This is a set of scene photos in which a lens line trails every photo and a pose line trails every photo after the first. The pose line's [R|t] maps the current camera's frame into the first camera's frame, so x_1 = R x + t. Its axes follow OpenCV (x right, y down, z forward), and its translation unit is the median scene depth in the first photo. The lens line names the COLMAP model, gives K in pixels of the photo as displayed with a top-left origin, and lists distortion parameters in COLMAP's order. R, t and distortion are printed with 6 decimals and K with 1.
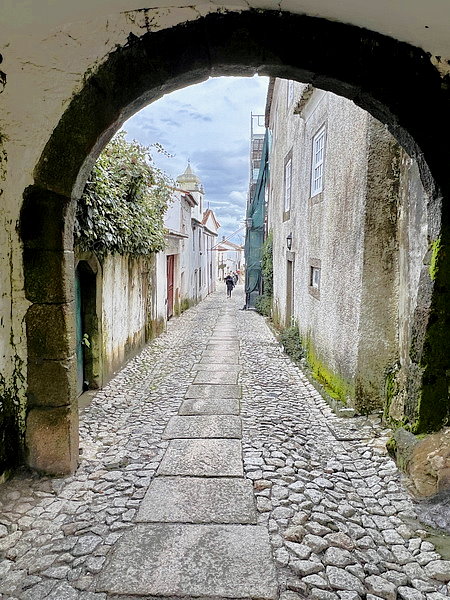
lens RADIAL K [[407.4, 0, 224.4], [0, 407.4, 301.2], [0, 0, 1]] dist [0.004140, -0.000763]
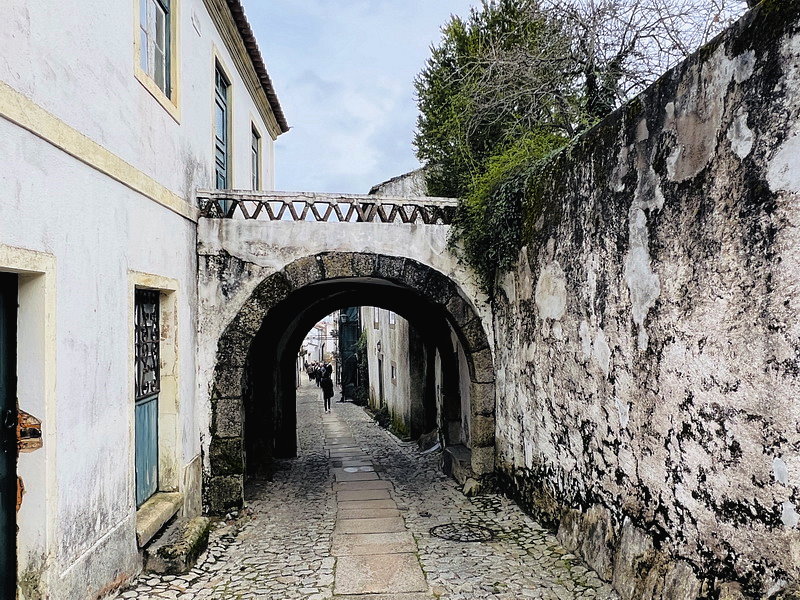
lens RADIAL K [[543.3, 0, 399.7], [0, 543.3, 300.8], [0, 0, 1]] dist [0.004140, -0.000763]
pose [[0.983901, -0.022927, 0.177240, -0.088881], [0.053492, 0.984051, -0.169654, 0.018935], [-0.170523, 0.176404, 0.969435, -0.767692]]
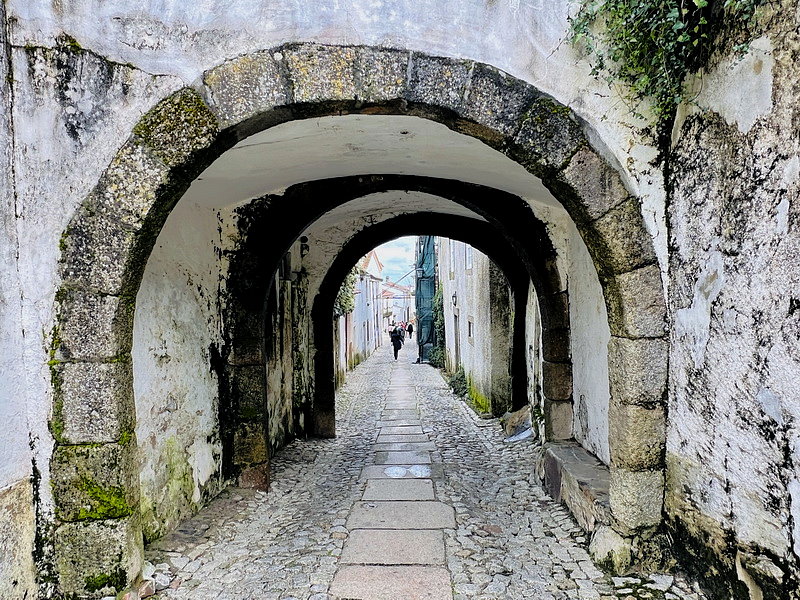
lens RADIAL K [[543.3, 0, 403.1], [0, 543.3, 300.4], [0, 0, 1]] dist [0.004140, -0.000763]
pose [[0.999055, -0.032067, 0.029334, -0.031224], [0.035038, 0.993627, -0.107133, 0.017936], [-0.025712, 0.108059, 0.993812, -0.492837]]
